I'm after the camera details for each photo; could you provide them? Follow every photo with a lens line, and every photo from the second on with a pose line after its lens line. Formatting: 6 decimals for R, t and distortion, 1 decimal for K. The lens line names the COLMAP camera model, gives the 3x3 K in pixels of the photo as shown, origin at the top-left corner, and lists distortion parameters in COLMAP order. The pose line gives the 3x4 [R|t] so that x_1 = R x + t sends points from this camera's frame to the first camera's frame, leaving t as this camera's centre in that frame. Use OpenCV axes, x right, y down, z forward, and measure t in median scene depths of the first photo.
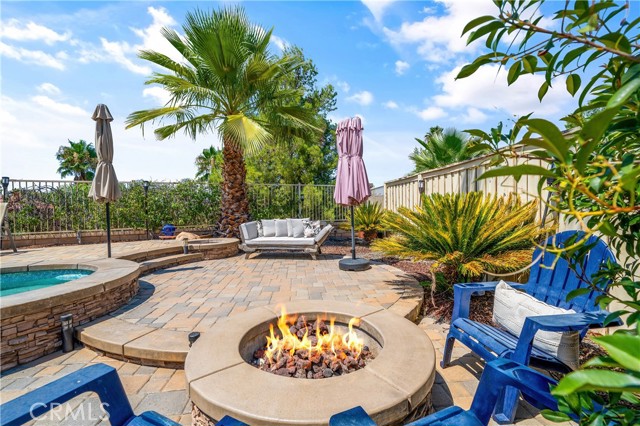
lens RADIAL K [[285.0, 0, 320.1], [0, 285.0, 213.0], [0, 0, 1]] dist [0.004146, 0.000029]
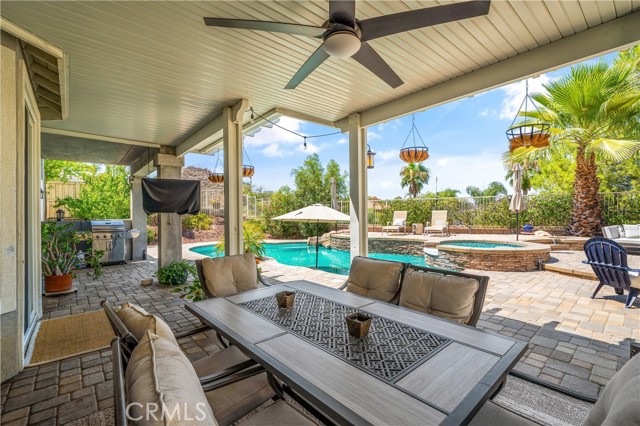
lens RADIAL K [[285.0, 0, 321.5], [0, 285.0, 214.2], [0, 0, 1]] dist [0.004146, 0.000029]
pose [[0.597761, 0.015279, -0.801529, 0.010110], [-0.011757, 0.999878, 0.010292, -0.015837], [0.801588, 0.003272, 0.597867, -0.693641]]
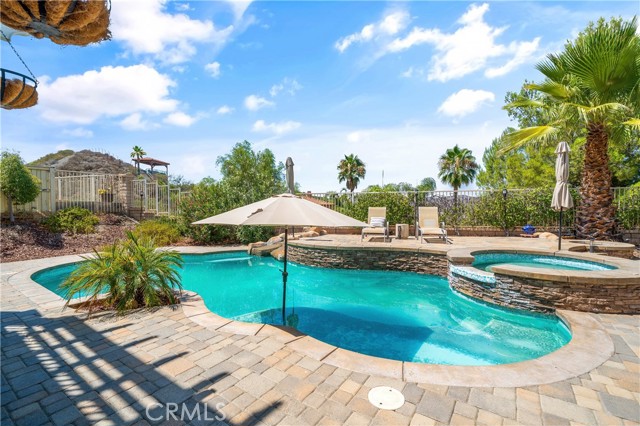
lens RADIAL K [[285.0, 0, 316.8], [0, 285.0, 212.6], [0, 0, 1]] dist [0.004146, 0.000029]
pose [[0.770219, 0.026615, -0.637224, -0.432715], [-0.018719, 0.999642, 0.019125, -0.017845], [0.637505, -0.002802, 0.770441, -0.476147]]
